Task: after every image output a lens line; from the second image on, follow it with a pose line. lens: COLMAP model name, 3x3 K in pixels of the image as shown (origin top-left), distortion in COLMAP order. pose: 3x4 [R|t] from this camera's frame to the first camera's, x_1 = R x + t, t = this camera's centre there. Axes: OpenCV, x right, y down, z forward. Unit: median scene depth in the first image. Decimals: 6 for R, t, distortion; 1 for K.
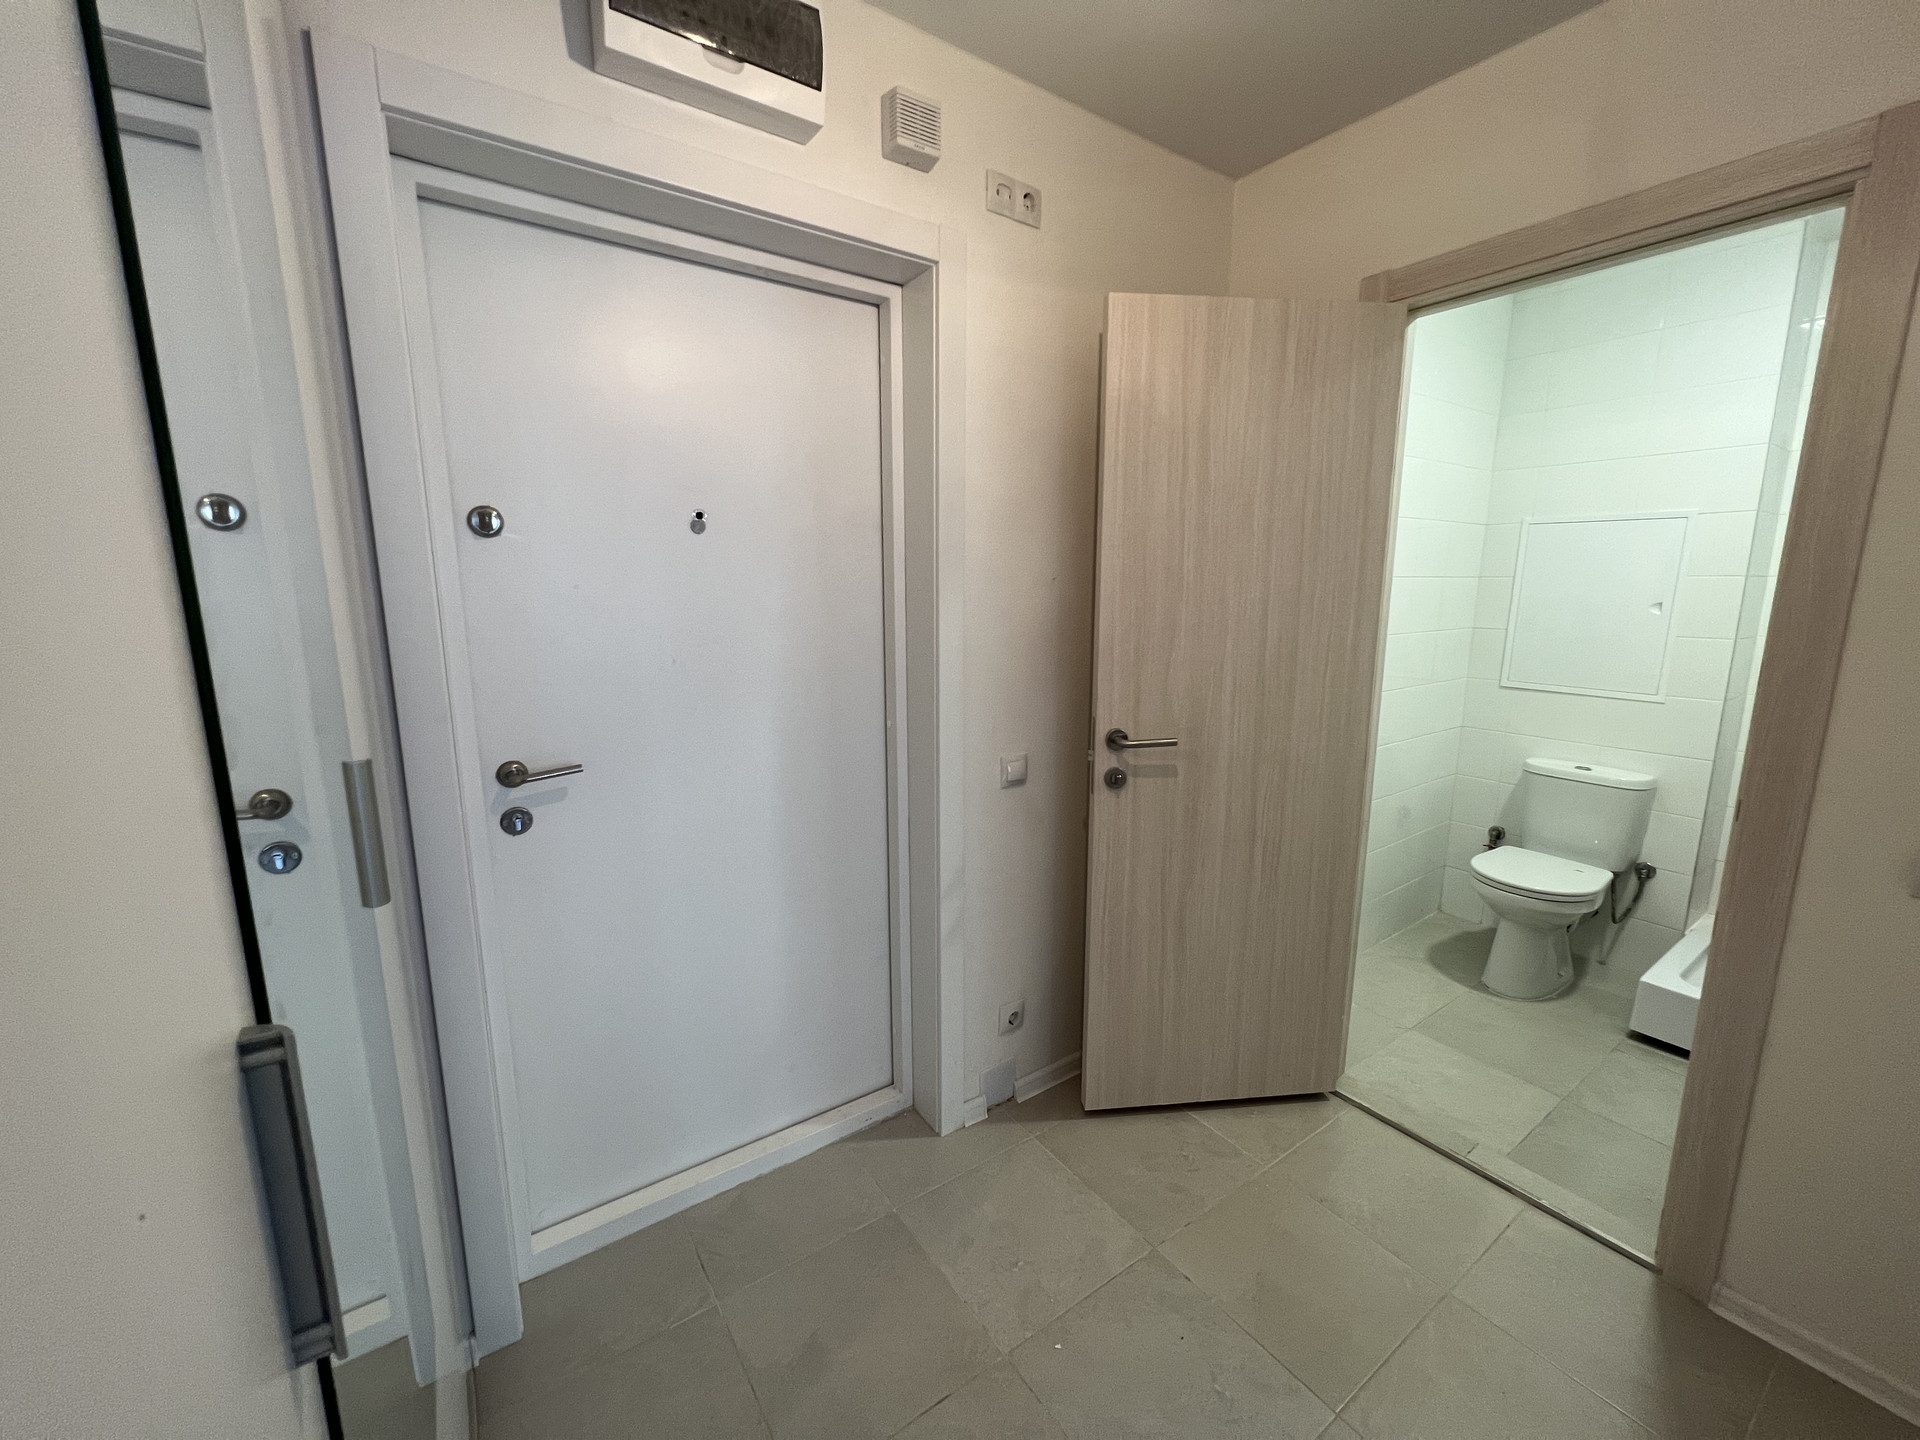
lens RADIAL K [[765.5, 0, 961.3], [0, 765.5, 720.7], [0, 0, 1]] dist [-0.003390, 0.001161]
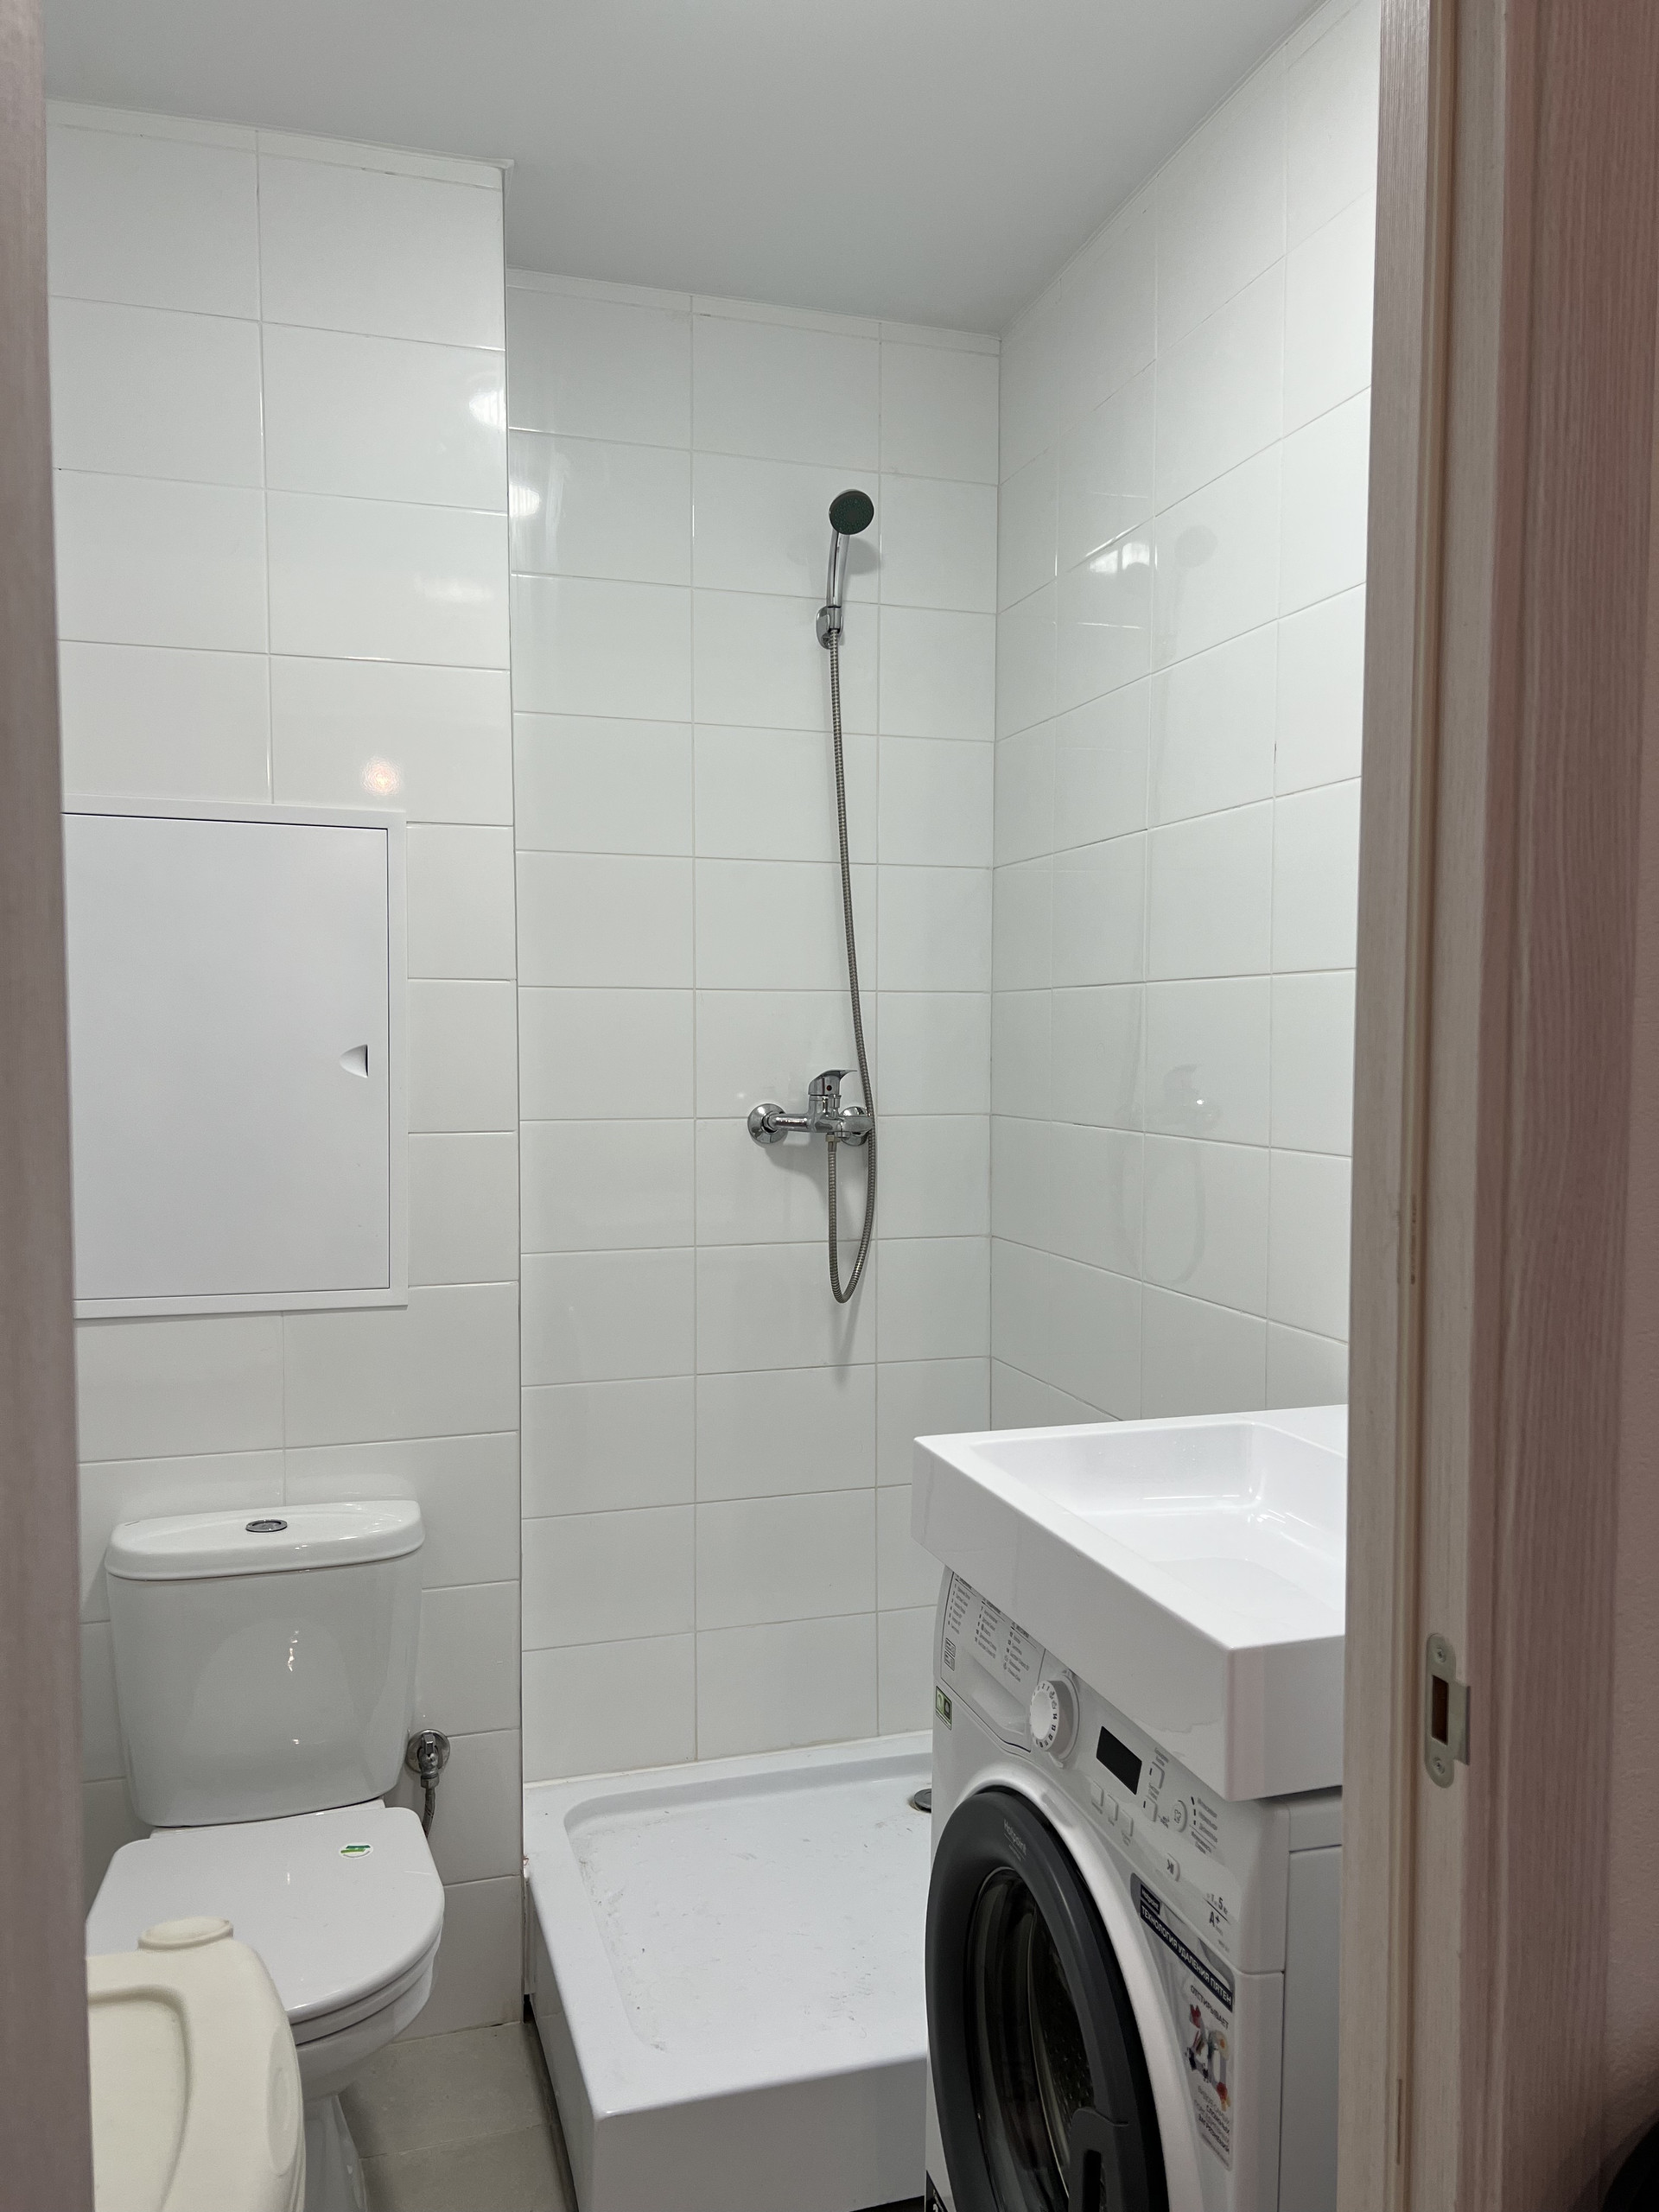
lens RADIAL K [[1666.7, 0, 829.3], [0, 1666.7, 1105.3], [0, 0, 1]] dist [0.005559, 0.000852]
pose [[0.302104, -0.043461, 0.952284, 0.193488], [0.161199, 0.986903, -0.006098, -0.081483], [-0.939547, 0.155350, 0.305153, 0.524115]]
